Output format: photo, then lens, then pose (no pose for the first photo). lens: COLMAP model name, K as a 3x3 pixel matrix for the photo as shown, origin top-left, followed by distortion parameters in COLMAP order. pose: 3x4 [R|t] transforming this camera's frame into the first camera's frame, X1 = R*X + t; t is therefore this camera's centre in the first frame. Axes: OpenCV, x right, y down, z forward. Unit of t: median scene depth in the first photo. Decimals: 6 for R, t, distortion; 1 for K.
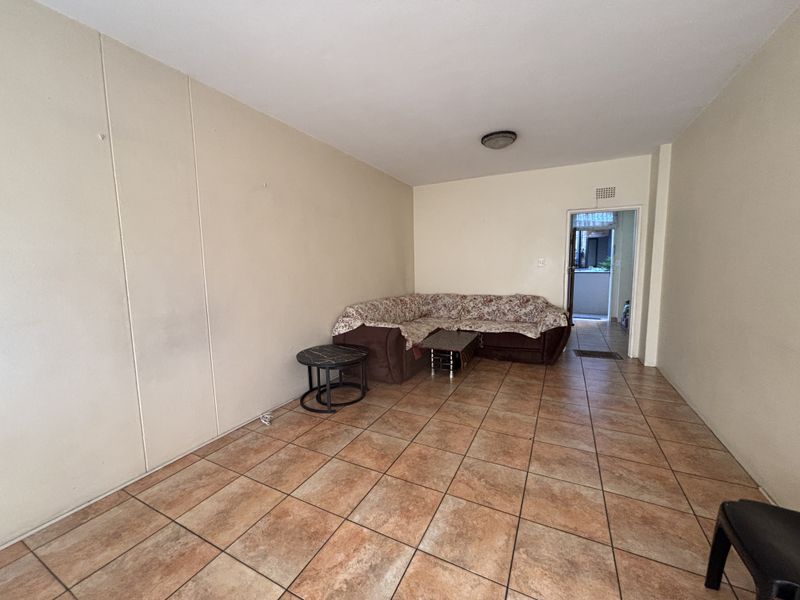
lens RADIAL K [[320.9, 0, 400.4], [0, 320.9, 298.7], [0, 0, 1]] dist [0.000698, -0.000834]
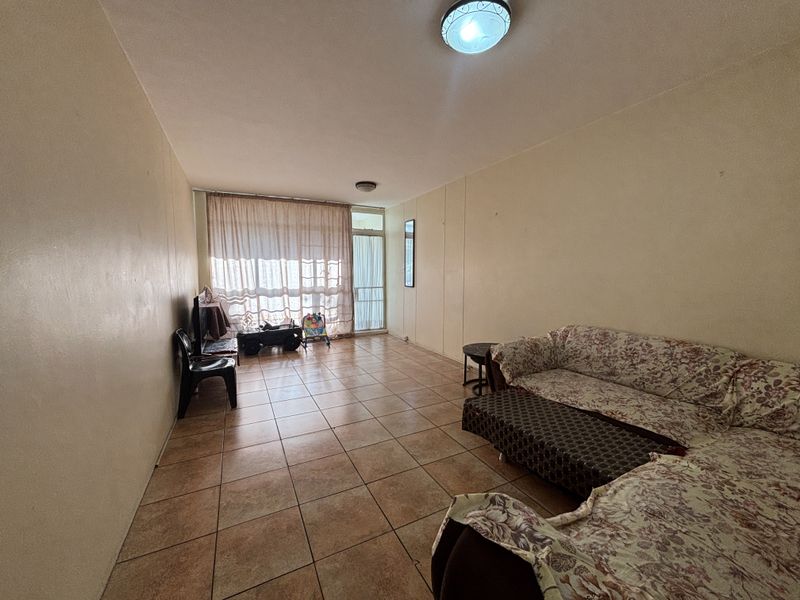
lens RADIAL K [[320.9, 0, 399.8], [0, 320.9, 302.3], [0, 0, 1]] dist [0.000698, -0.000834]
pose [[-0.589286, 0.095732, -0.802233, 0.925008], [-0.079806, 0.981202, 0.175710, -0.176792], [0.803973, 0.167566, -0.570568, 1.430912]]
